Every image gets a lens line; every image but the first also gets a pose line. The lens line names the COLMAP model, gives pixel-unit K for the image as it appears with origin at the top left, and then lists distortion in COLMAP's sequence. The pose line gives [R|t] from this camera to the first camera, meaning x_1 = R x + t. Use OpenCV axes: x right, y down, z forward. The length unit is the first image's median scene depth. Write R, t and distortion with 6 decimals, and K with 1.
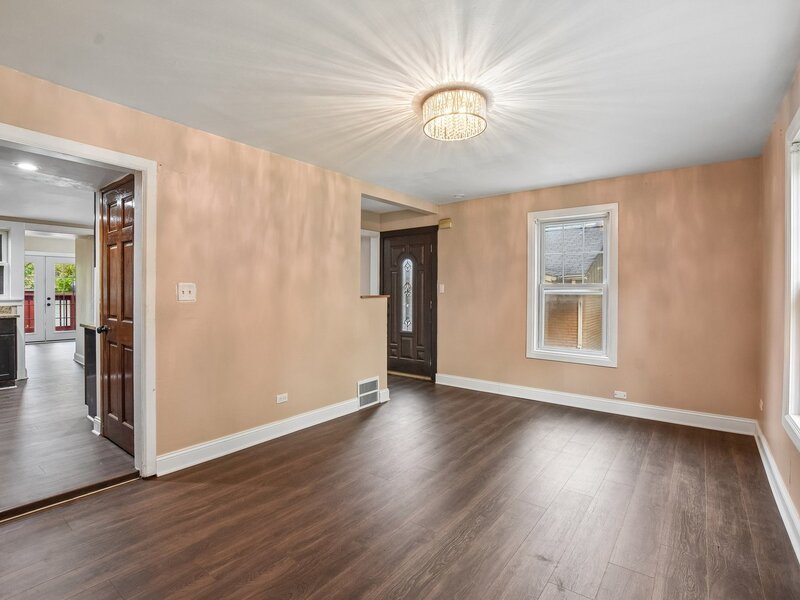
lens RADIAL K [[403.2, 0, 398.6], [0, 403.2, 294.8], [0, 0, 1]] dist [-0.028192, 0.000409]
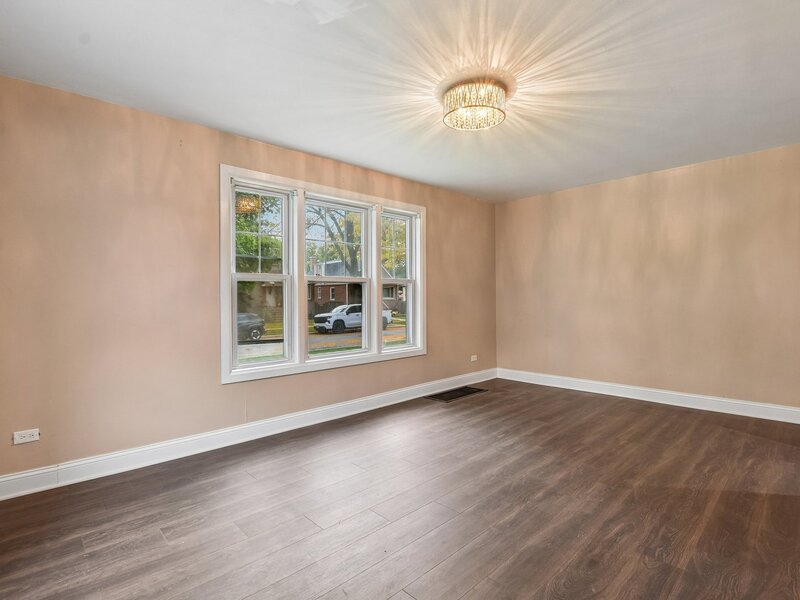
lens RADIAL K [[400.7, 0, 400.4], [0, 400.7, 297.3], [0, 0, 1]] dist [-0.023482, -0.000272]
pose [[-0.989612, 0.005726, 0.143650, 0.141578], [0.006407, 0.999970, 0.004275, 0.028970], [-0.143621, 0.005151, -0.989619, 1.586855]]
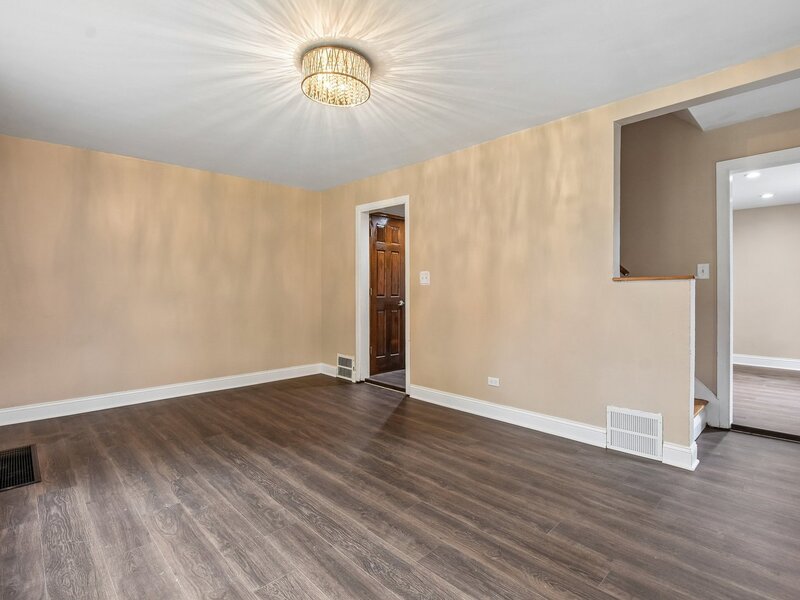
lens RADIAL K [[403.2, 0, 398.6], [0, 403.2, 294.8], [0, 0, 1]] dist [-0.028192, 0.000409]
pose [[-0.149554, 0.012337, -0.988677, 0.802550], [-0.003852, 0.999907, 0.013059, 0.030581], [0.988746, 0.005762, -0.149492, 0.995678]]
